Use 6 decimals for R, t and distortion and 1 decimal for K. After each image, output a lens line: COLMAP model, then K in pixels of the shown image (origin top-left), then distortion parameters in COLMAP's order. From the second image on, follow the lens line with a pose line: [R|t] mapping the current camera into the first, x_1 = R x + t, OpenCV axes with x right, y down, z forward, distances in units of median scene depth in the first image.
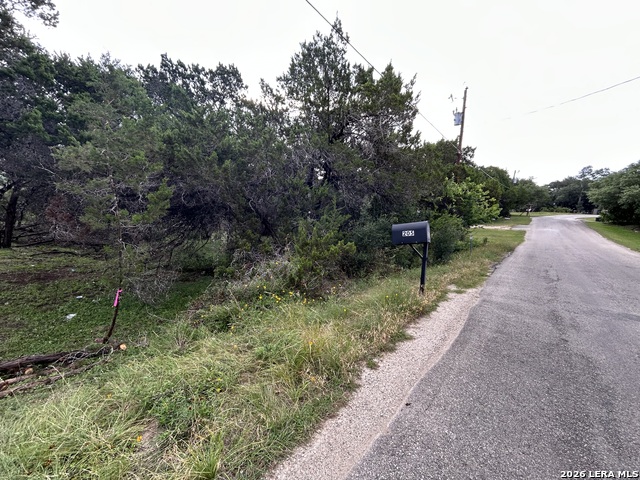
lens RADIAL K [[260.7, 0, 317.1], [0, 260.7, 239.1], [0, 0, 1]] dist [0.001145, 0.000050]
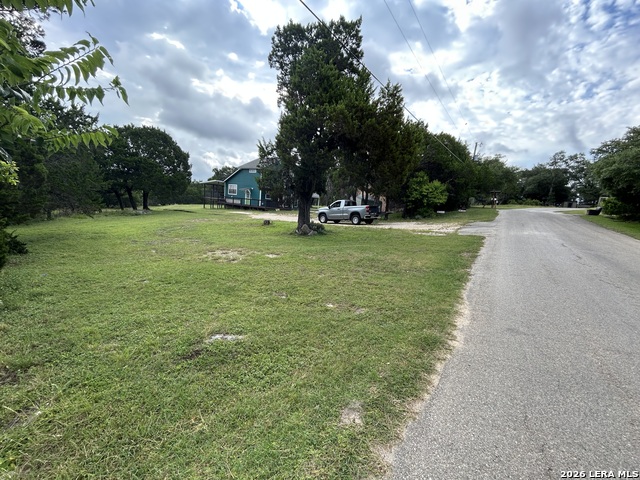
lens RADIAL K [[260.7, 0, 317.1], [0, 260.7, 239.1], [0, 0, 1]] dist [0.001145, 0.000050]
pose [[0.996712, -0.007813, 0.080645, 0.245304], [0.006267, 0.999792, 0.019399, -0.018950], [-0.080780, -0.018830, 0.996554, 0.296736]]
